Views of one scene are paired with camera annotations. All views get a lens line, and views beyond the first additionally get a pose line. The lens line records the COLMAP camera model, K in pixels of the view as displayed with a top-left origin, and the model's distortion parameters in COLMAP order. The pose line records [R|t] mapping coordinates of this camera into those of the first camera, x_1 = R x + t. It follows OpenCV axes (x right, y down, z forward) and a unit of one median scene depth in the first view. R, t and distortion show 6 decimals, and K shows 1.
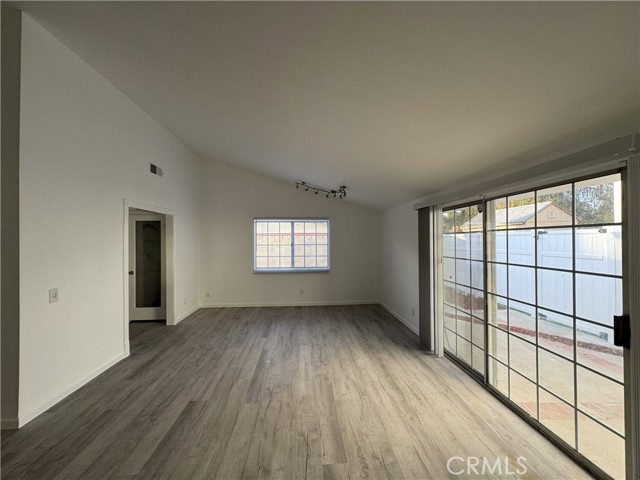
lens RADIAL K [[254.9, 0, 320.6], [0, 254.9, 240.0], [0, 0, 1]] dist [-0.003394, 0.001092]
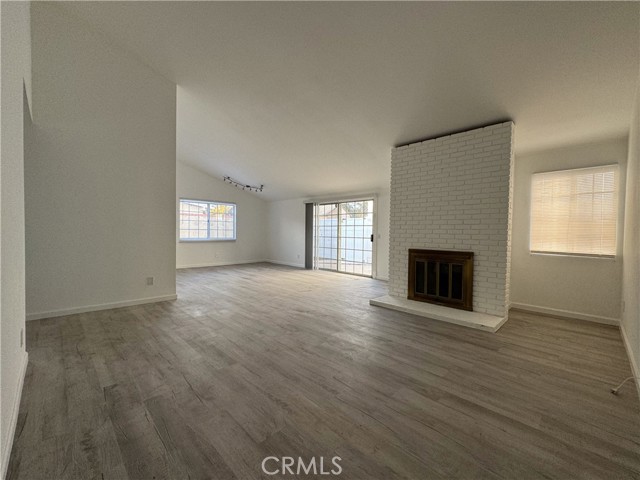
lens RADIAL K [[271.4, 0, 324.3], [0, 271.4, 240.1], [0, 0, 1]] dist [0.001618, 0.000031]
pose [[0.750803, -0.004565, 0.660511, -1.076147], [-0.017439, 0.999491, 0.026731, 0.126985], [-0.660296, -0.031588, 0.750341, -0.838225]]
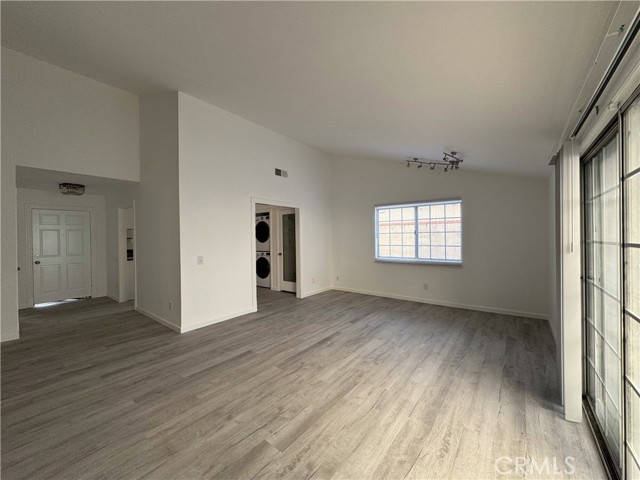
lens RADIAL K [[254.9, 0, 320.7], [0, 254.9, 241.2], [0, 0, 1]] dist [-0.003394, 0.001092]
pose [[0.740741, 0.007812, -0.671745, 0.432582], [0.008270, 0.999751, 0.020746, 0.050342], [0.671740, -0.020923, 0.740492, 0.226570]]
